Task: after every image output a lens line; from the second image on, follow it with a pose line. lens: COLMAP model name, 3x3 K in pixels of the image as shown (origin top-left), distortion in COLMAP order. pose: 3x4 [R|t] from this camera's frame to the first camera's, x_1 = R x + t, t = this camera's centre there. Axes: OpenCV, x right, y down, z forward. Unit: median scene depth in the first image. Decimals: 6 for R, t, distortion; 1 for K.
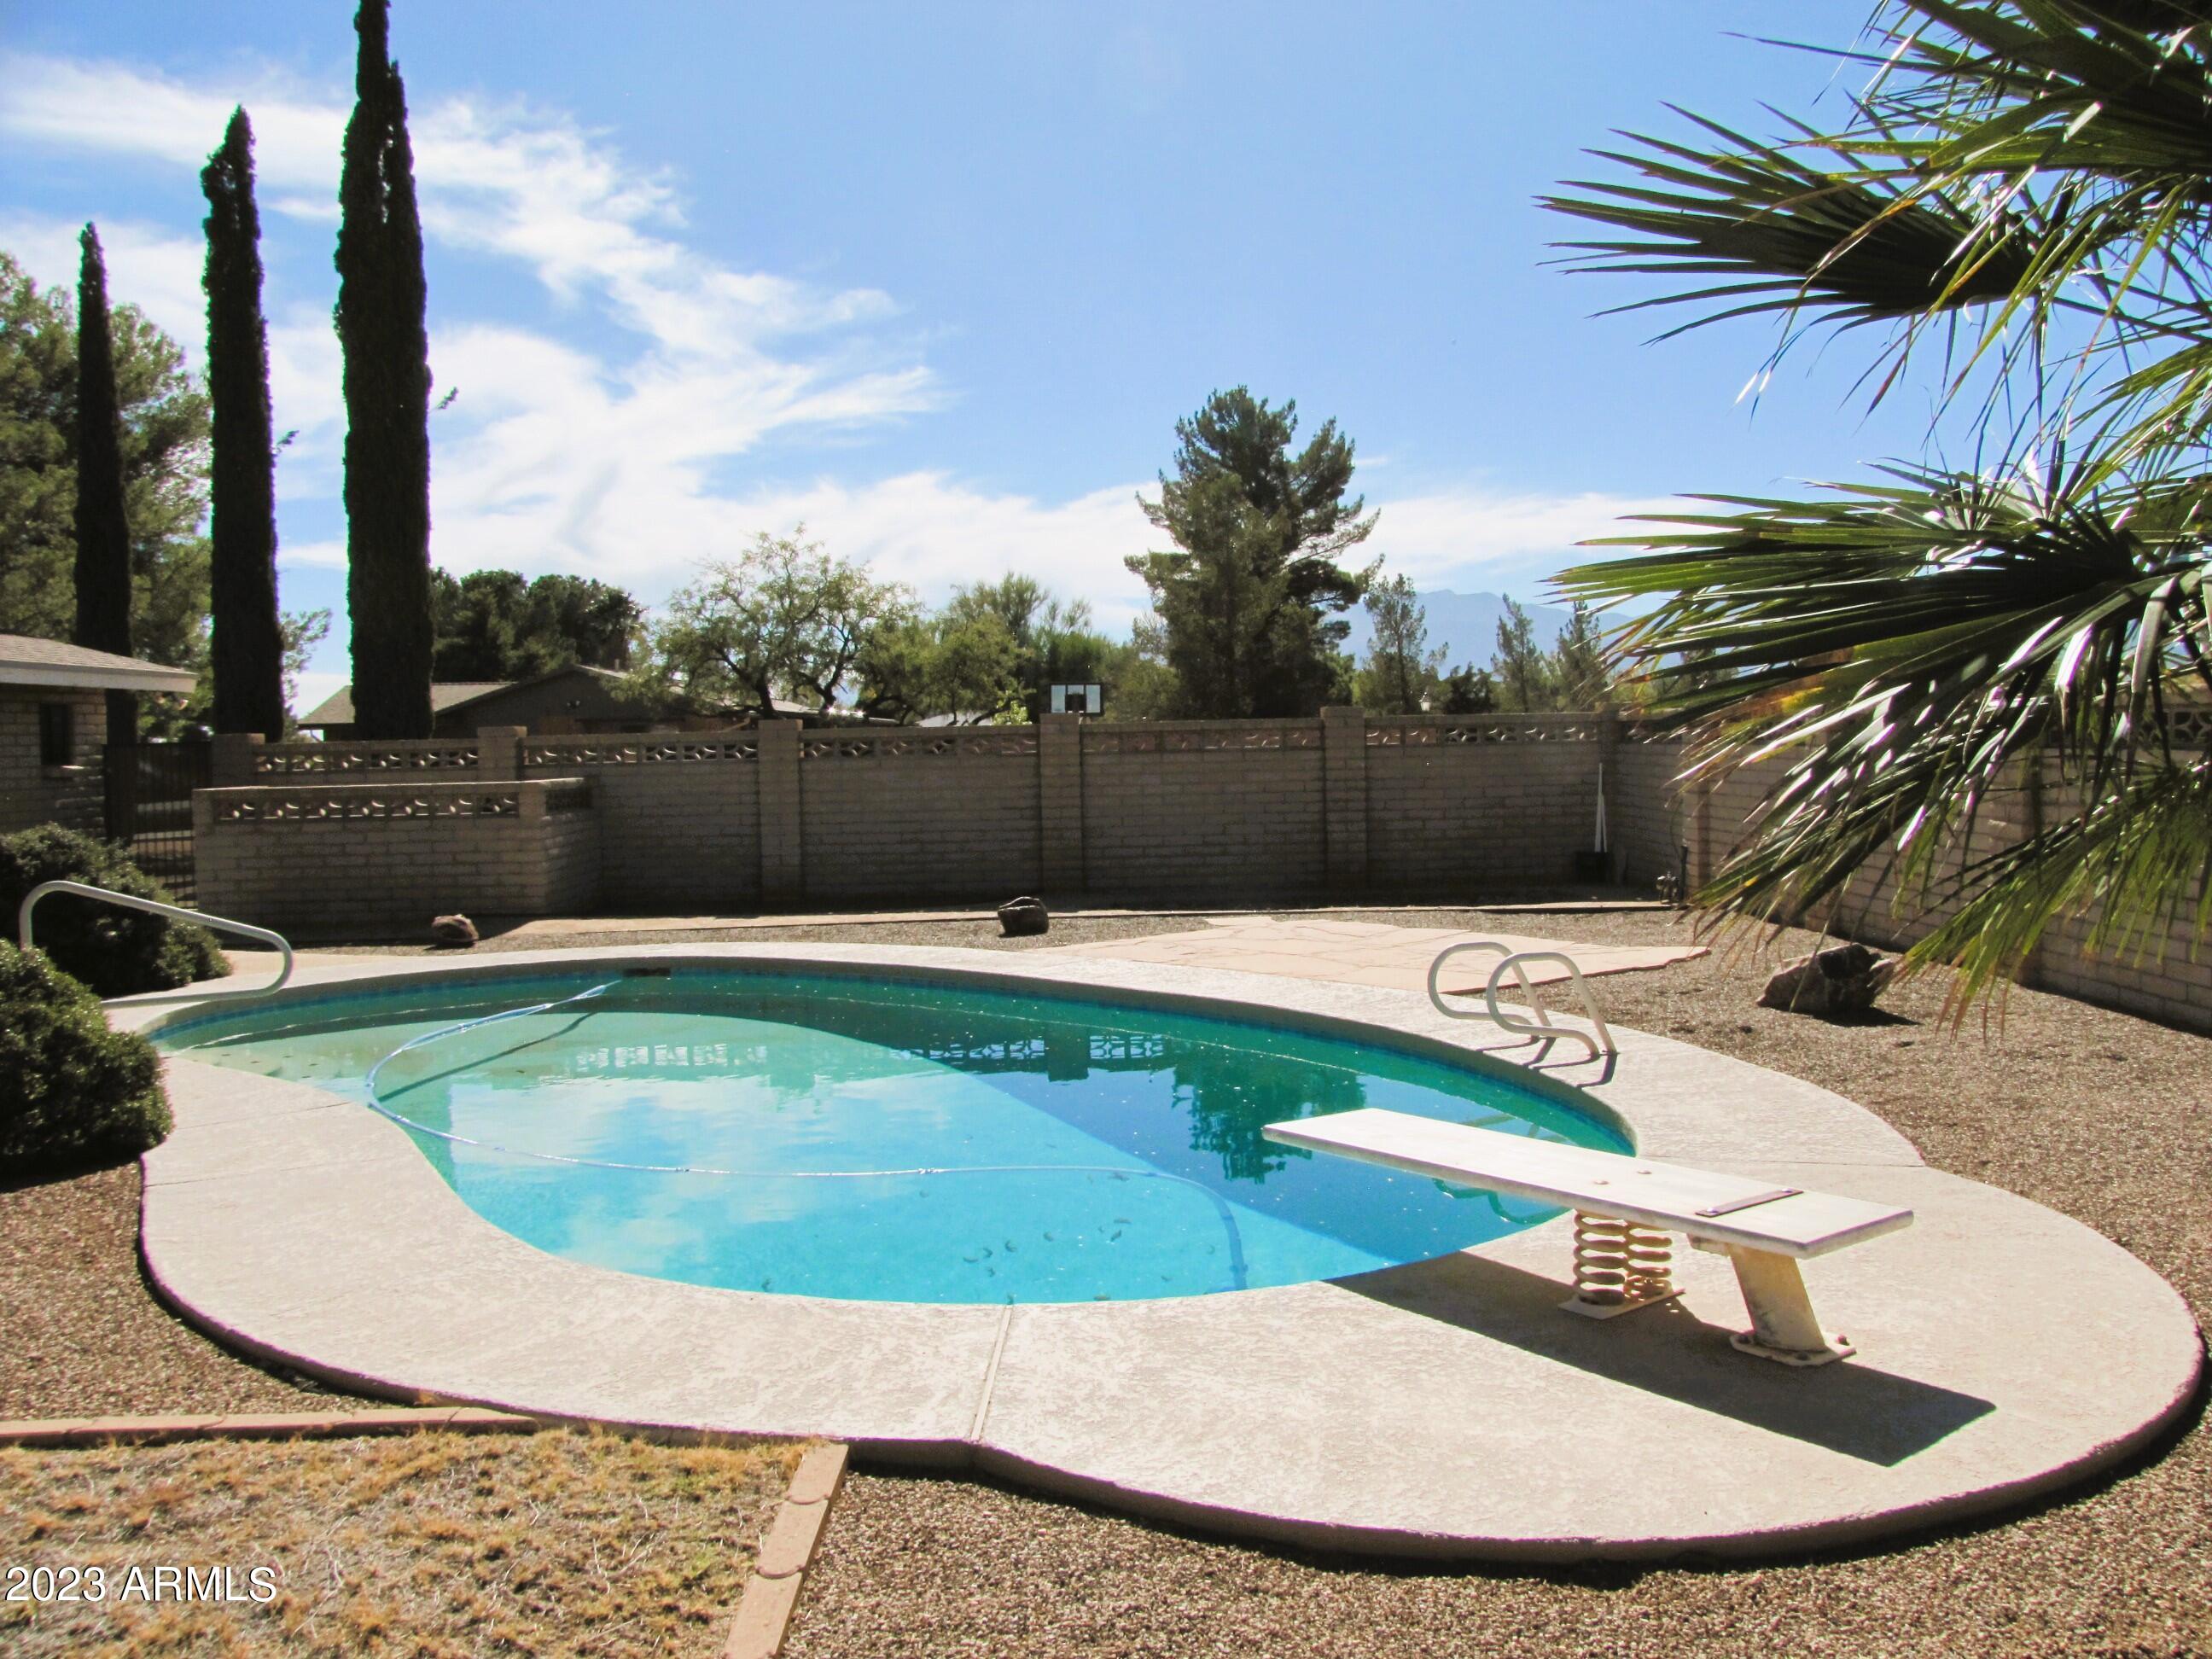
lens RADIAL K [[1863.2, 0, 1135.9], [0, 1863.2, 826.9], [0, 0, 1]] dist [-0.179263, 0.160516]
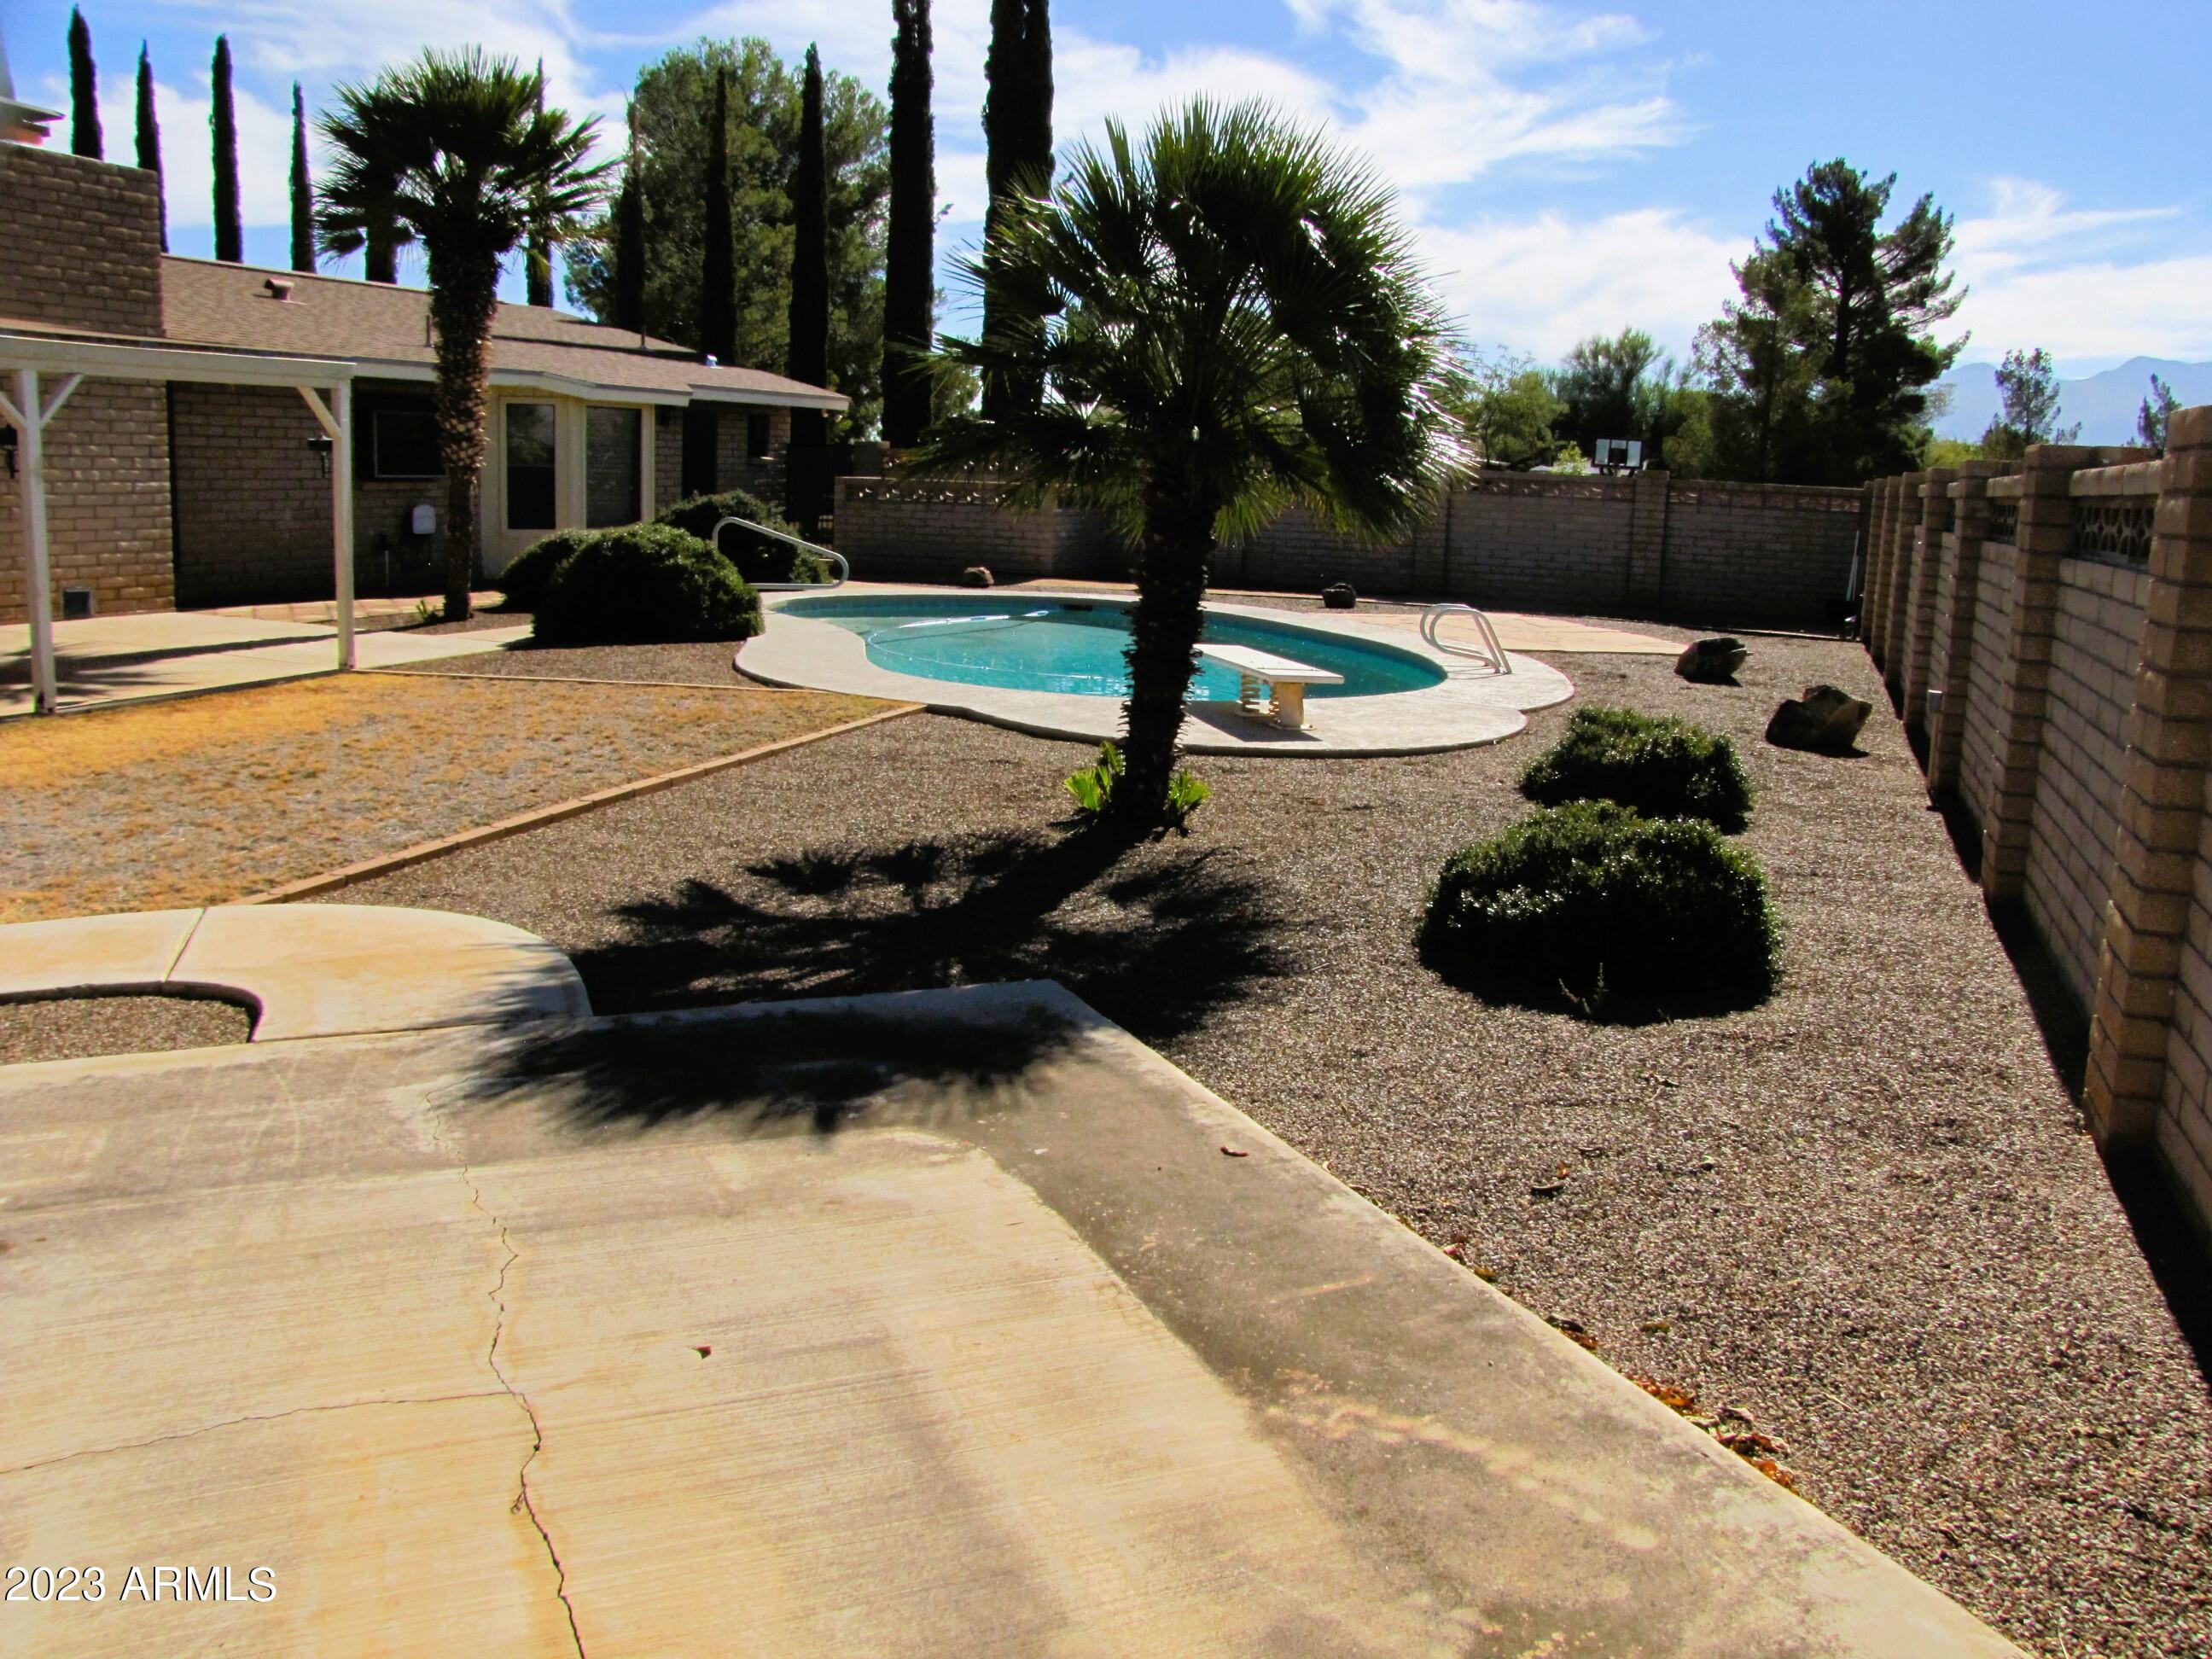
lens RADIAL K [[1863.2, 0, 1135.9], [0, 1863.2, 826.9], [0, 0, 1]] dist [-0.179263, 0.160516]
pose [[0.931974, 0.122986, -0.341025, 0.085343], [-0.073838, 0.985375, 0.153571, 0.003936], [0.354925, -0.117944, 0.927425, -0.118491]]
